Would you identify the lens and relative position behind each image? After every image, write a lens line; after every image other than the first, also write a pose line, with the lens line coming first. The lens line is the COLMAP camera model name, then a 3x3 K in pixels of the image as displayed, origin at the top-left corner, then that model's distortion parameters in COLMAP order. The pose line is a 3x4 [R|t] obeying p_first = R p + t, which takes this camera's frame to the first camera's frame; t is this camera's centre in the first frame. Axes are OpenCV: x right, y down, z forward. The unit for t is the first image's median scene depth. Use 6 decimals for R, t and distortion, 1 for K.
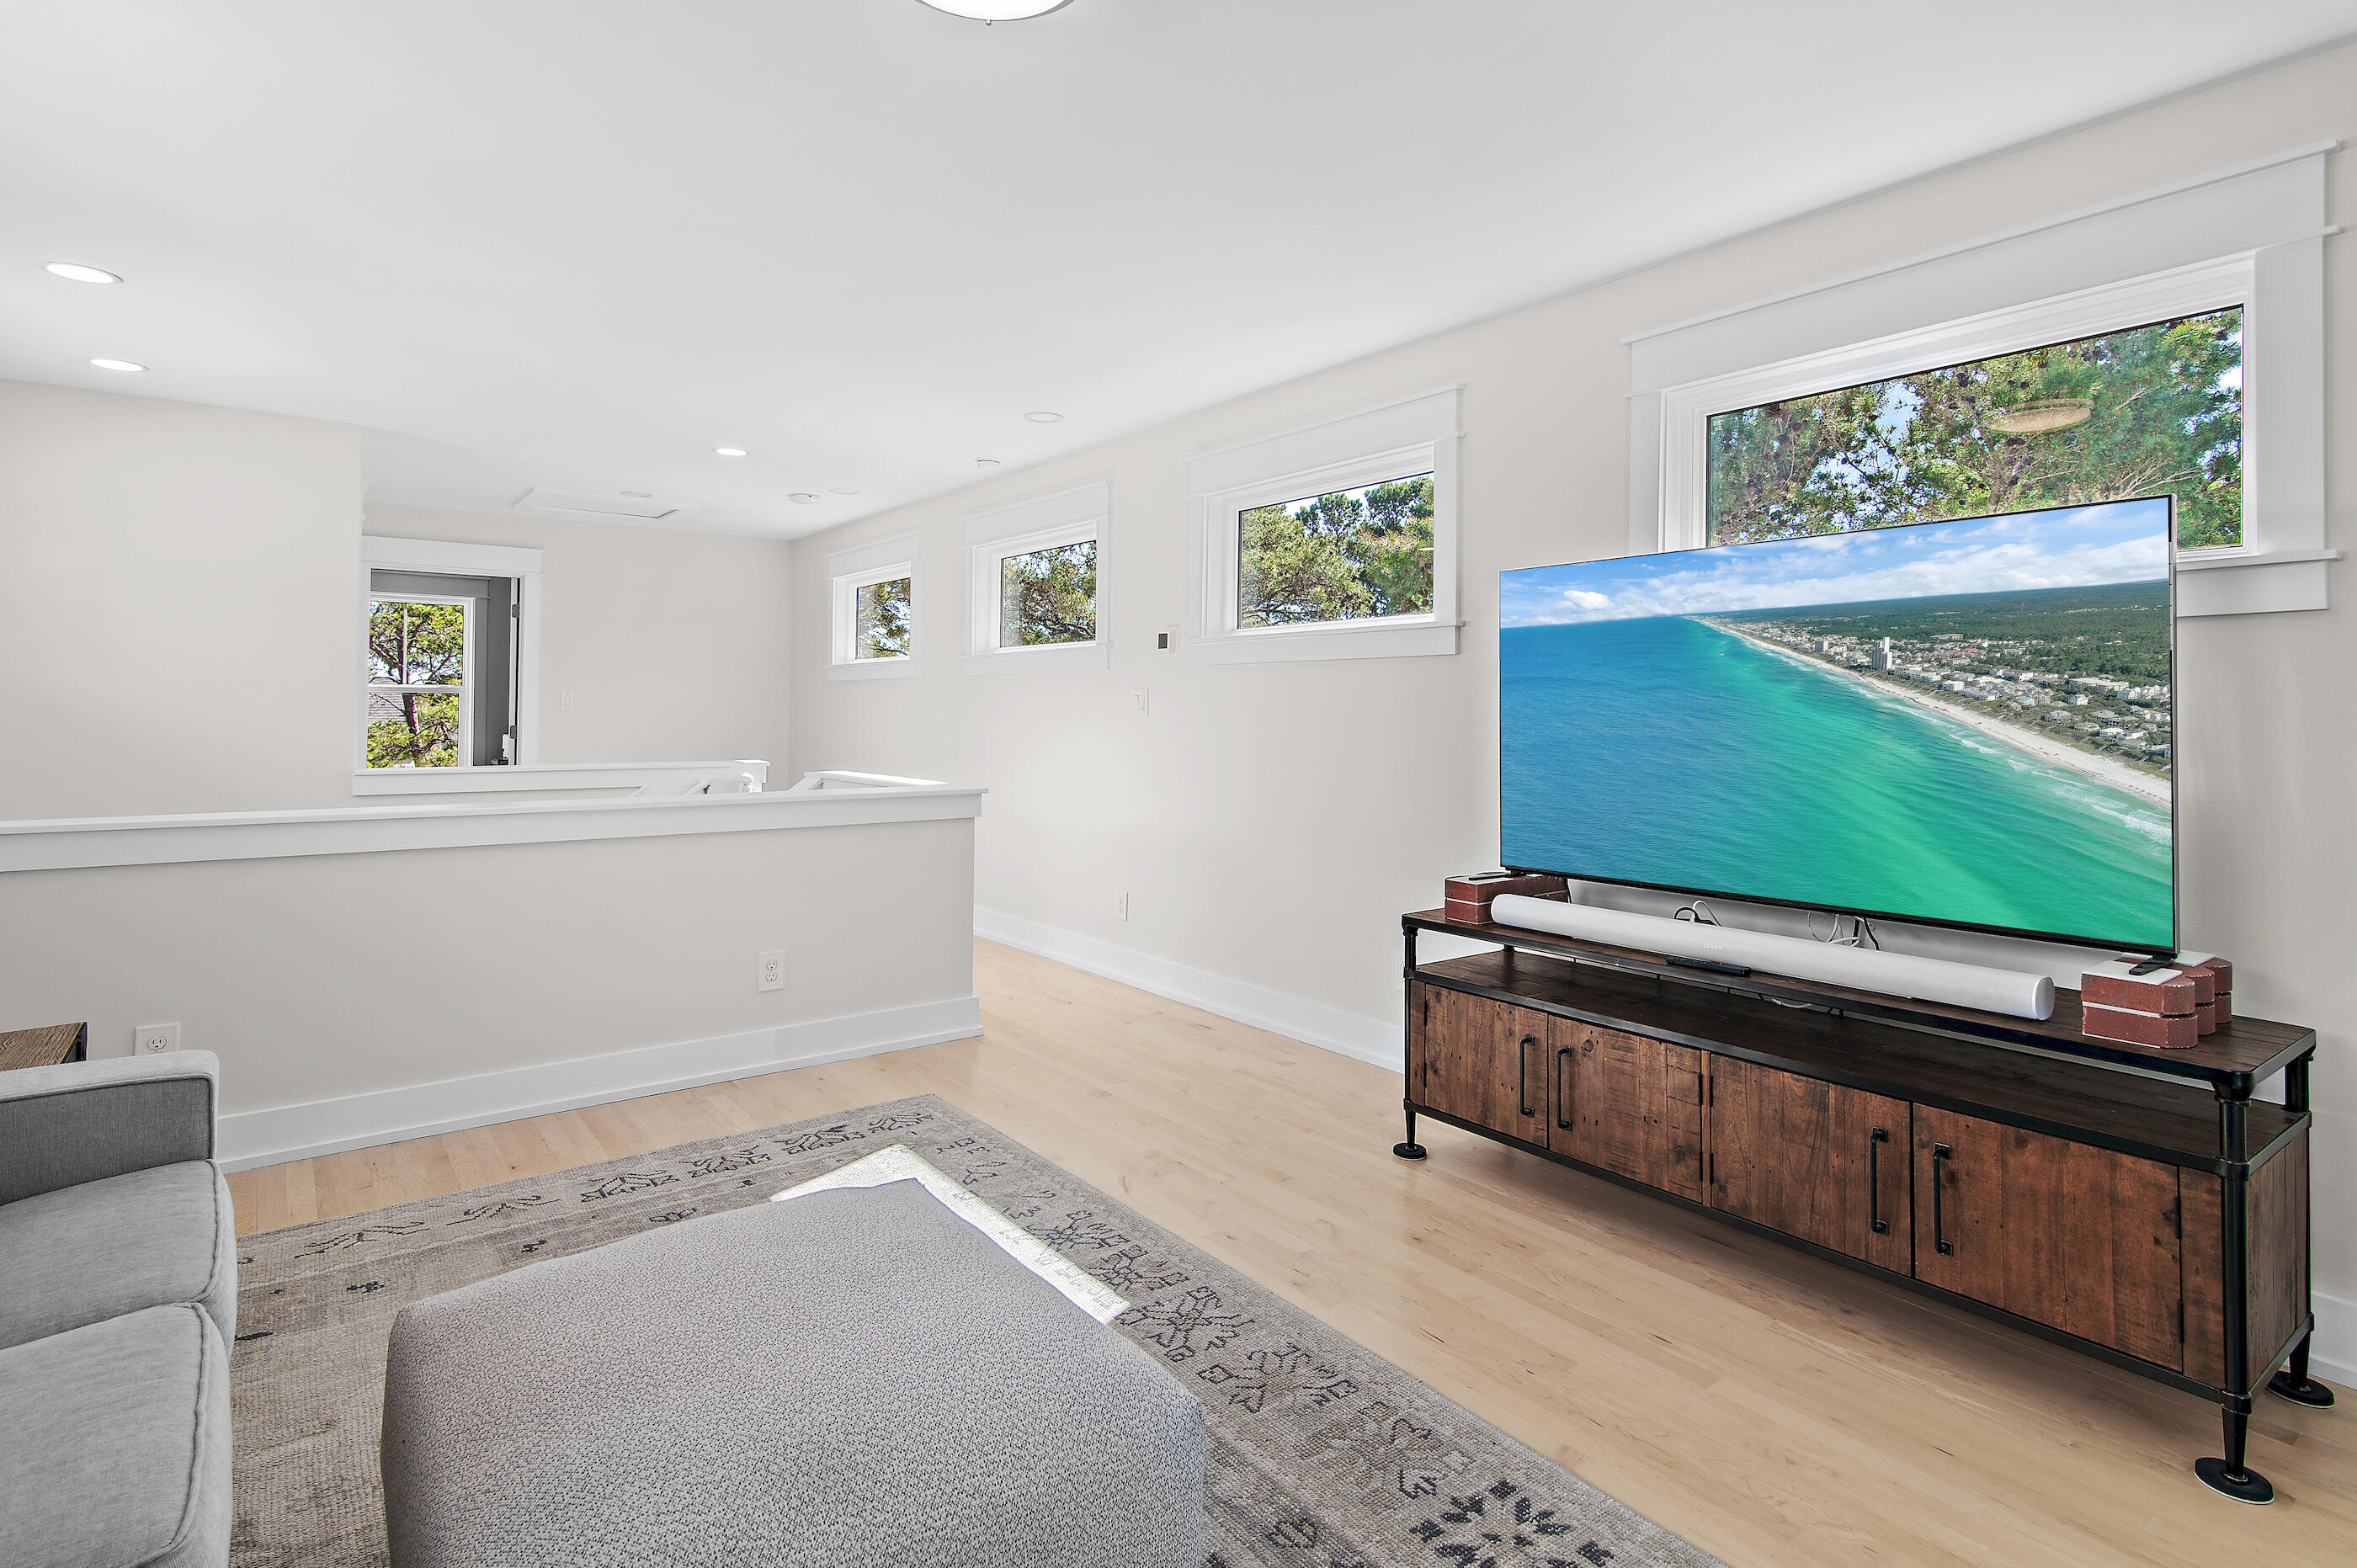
lens RADIAL K [[1164.4, 0, 1181.0], [0, 1164.4, 750.2], [0, 0, 1]] dist [0.013190, 0.000563]
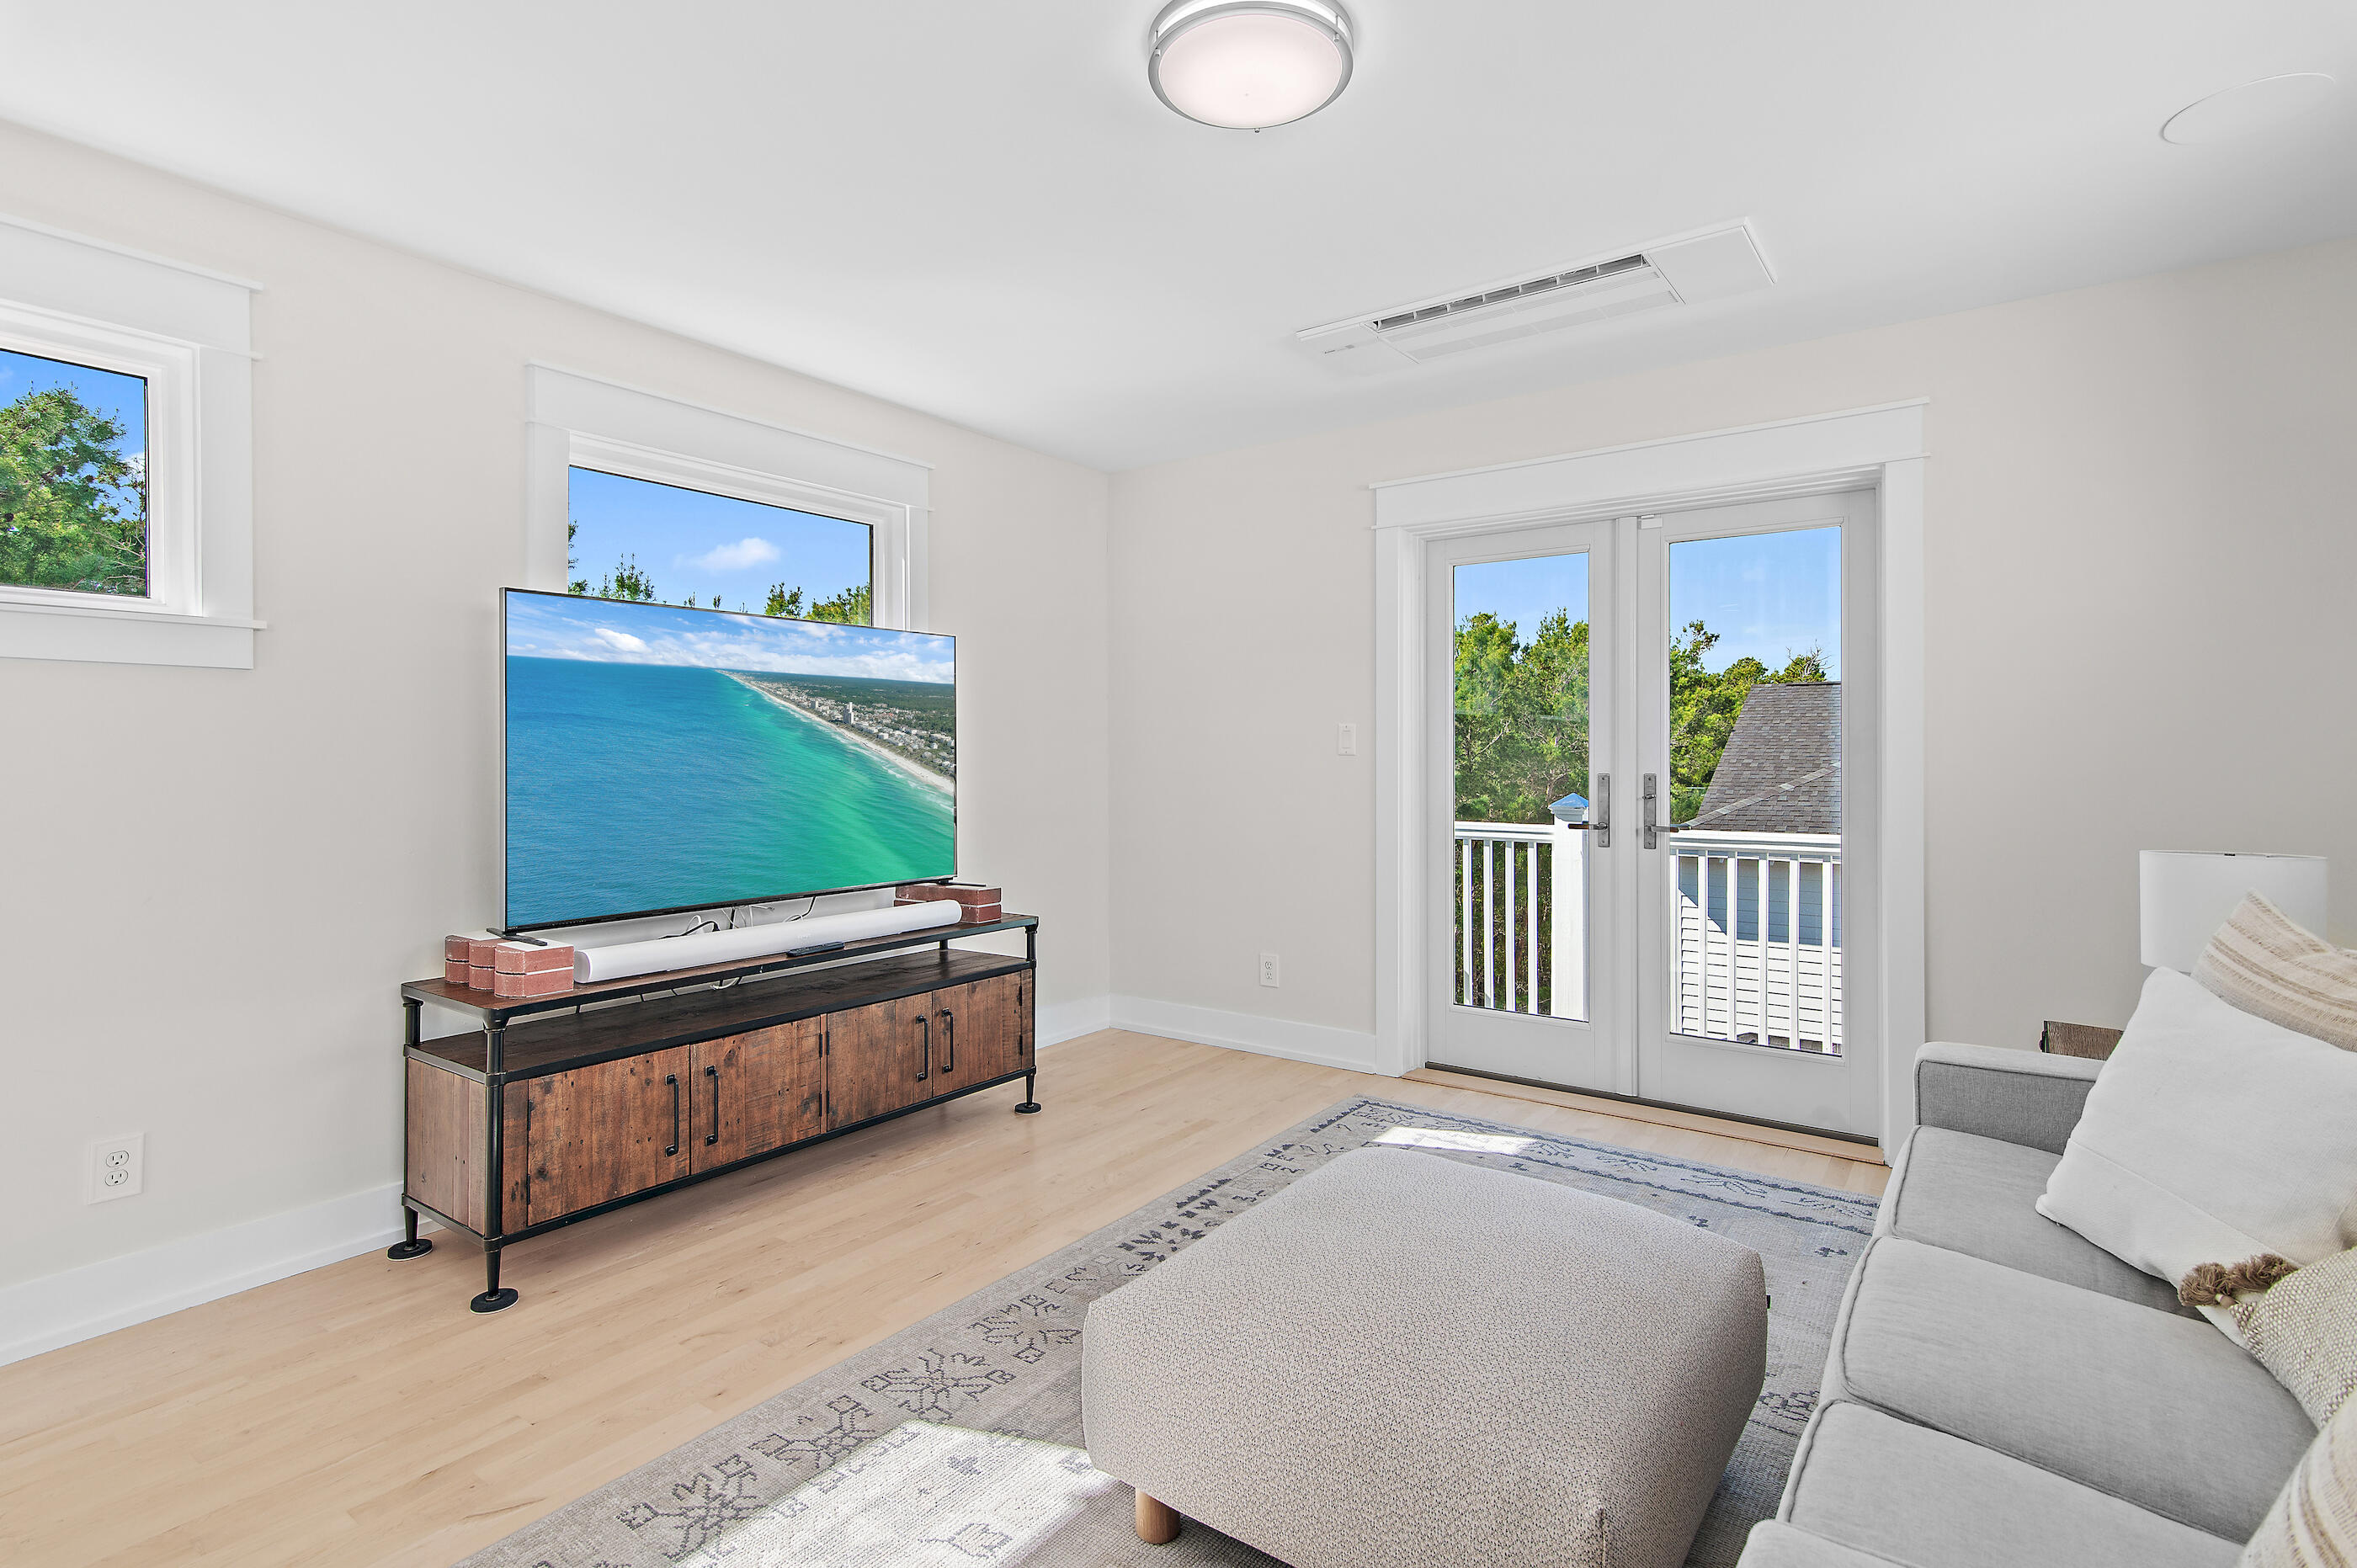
lens RADIAL K [[1164.4, 0, 1181.0], [0, 1164.4, 750.2], [0, 0, 1]] dist [0.013190, 0.000563]
pose [[-0.288174, -0.006567, 0.957556, -0.900526], [0.021150, 0.999689, 0.013220, -0.044092], [-0.957344, 0.024062, -0.287945, 0.980489]]
